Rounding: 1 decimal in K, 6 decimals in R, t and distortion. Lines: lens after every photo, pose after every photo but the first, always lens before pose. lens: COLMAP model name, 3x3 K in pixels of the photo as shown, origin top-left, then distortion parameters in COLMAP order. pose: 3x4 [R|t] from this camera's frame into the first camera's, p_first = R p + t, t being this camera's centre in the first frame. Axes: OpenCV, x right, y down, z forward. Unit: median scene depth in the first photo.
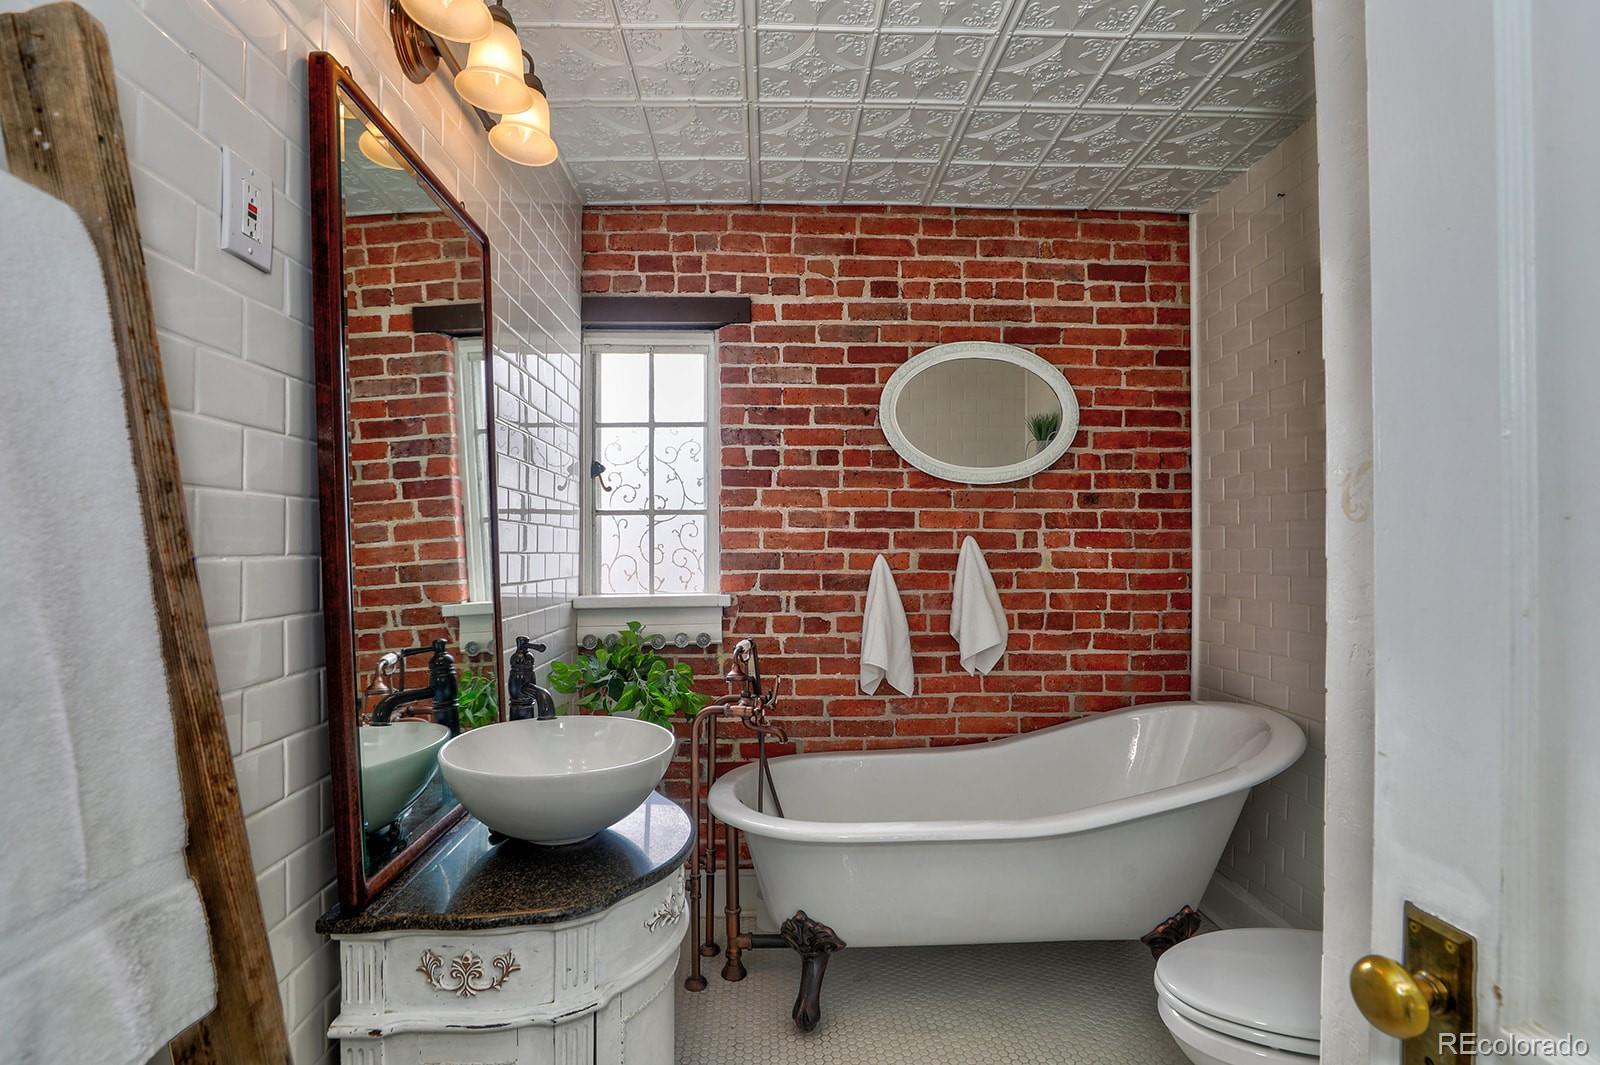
lens RADIAL K [[724.5, 0, 796.1], [0, 724.5, 545.0], [0, 0, 1]] dist [-0.002931, -0.000066]
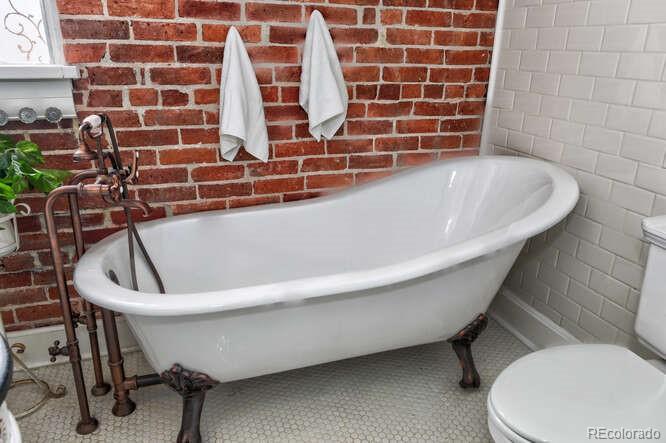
lens RADIAL K [[489.8, 0, 333.1], [0, 489.8, 234.3], [0, 0, 1]] dist [-0.009701, 0.003577]
pose [[0.954293, -0.089926, 0.285025, 0.028057], [-0.023283, 0.928395, 0.370865, 0.027174], [-0.297966, -0.360550, 0.883867, 0.240508]]
